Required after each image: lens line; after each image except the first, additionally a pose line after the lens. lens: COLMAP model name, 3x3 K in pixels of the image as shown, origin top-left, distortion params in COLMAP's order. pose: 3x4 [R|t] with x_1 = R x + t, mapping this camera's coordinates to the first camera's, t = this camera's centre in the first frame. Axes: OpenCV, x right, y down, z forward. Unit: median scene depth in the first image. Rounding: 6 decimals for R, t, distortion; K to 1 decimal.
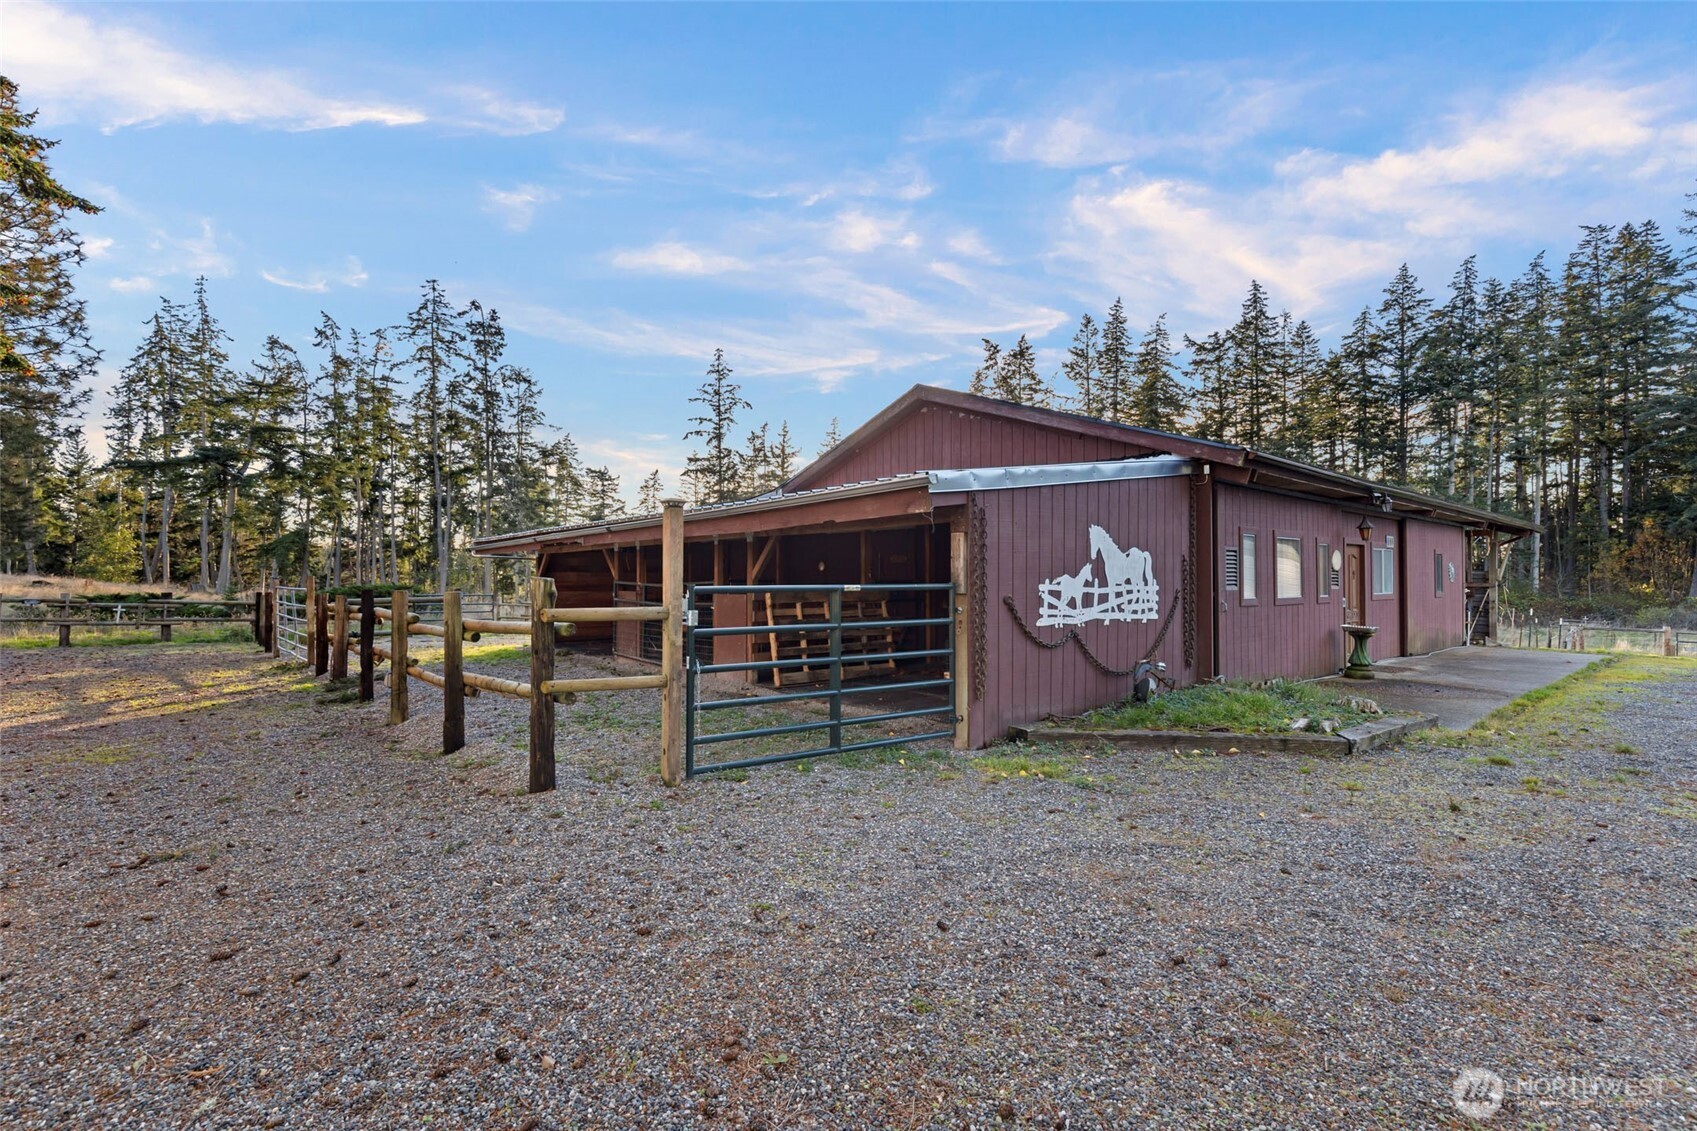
lens RADIAL K [[753.9, 0, 853.7], [0, 753.9, 570.0], [0, 0, 1]] dist [-0.001887, 0.000282]
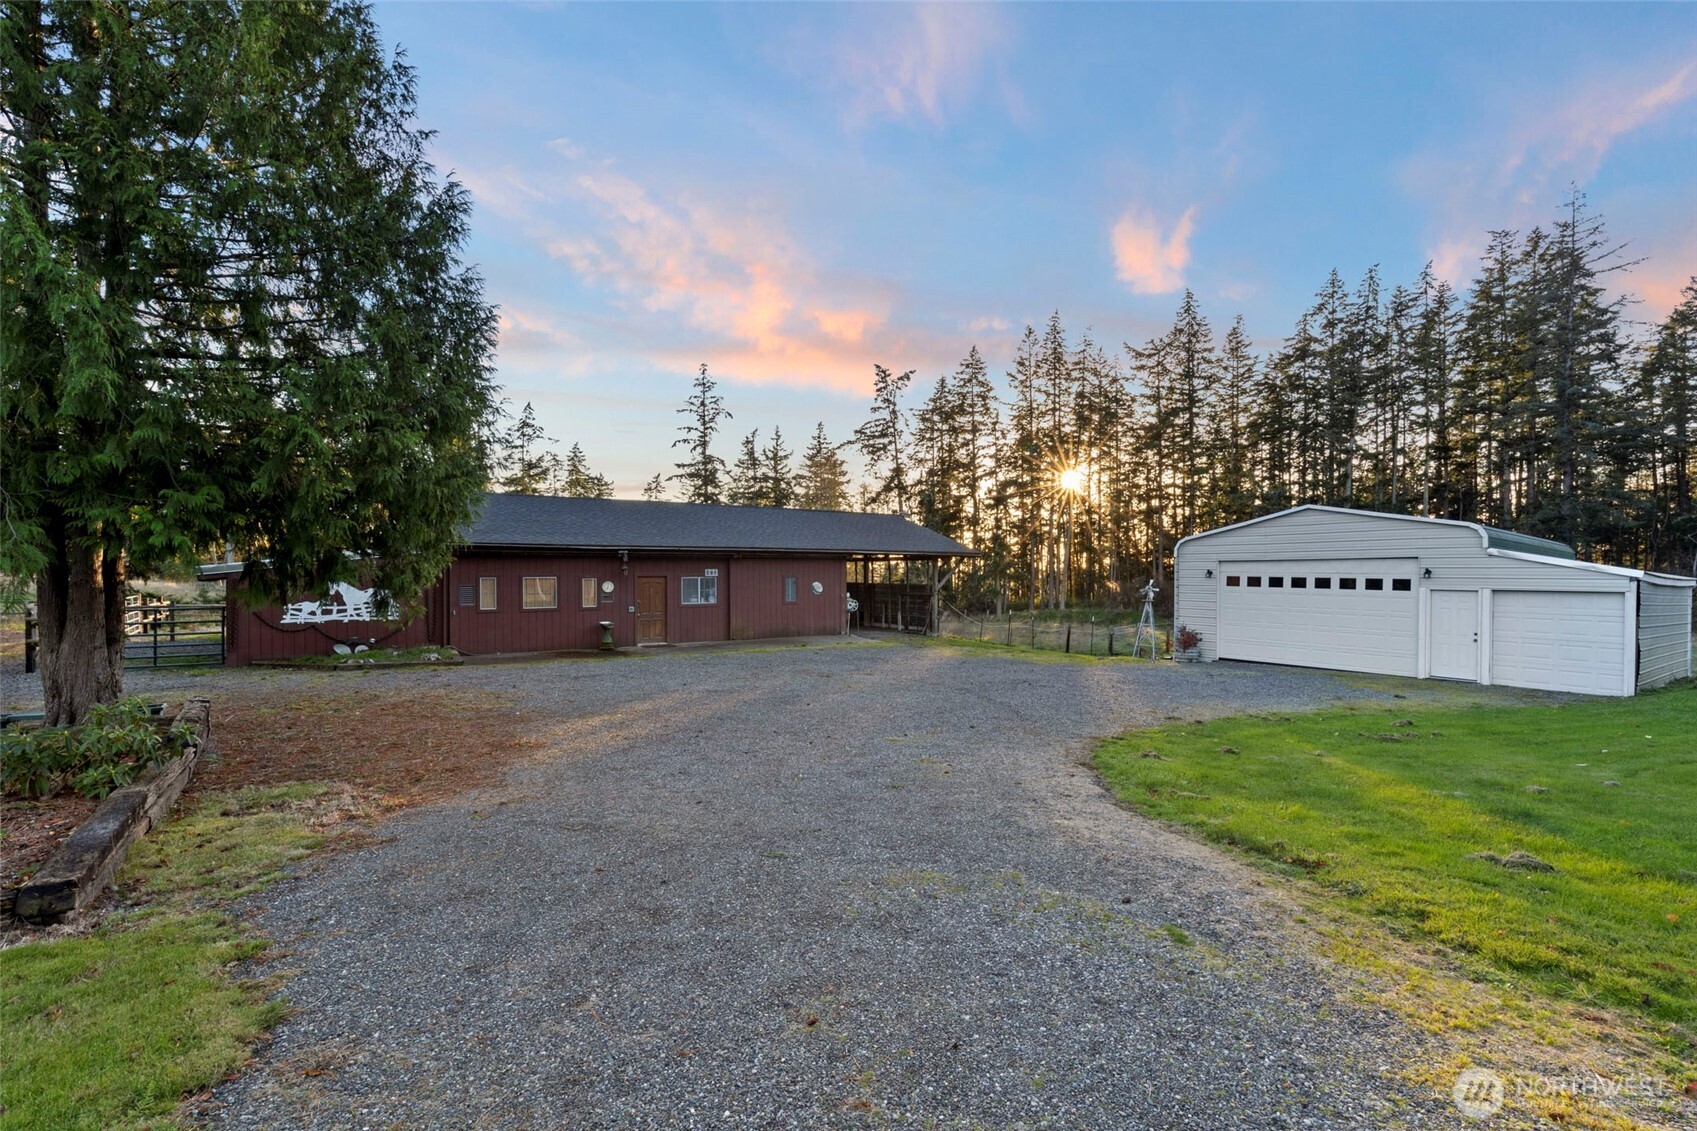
lens RADIAL K [[753.9, 0, 853.7], [0, 753.9, 570.0], [0, 0, 1]] dist [-0.001887, 0.000282]
pose [[0.996035, -0.002288, -0.088938, 0.137303], [0.003482, 0.999906, 0.013268, -0.007459], [0.088899, -0.013525, 0.995949, -0.077160]]
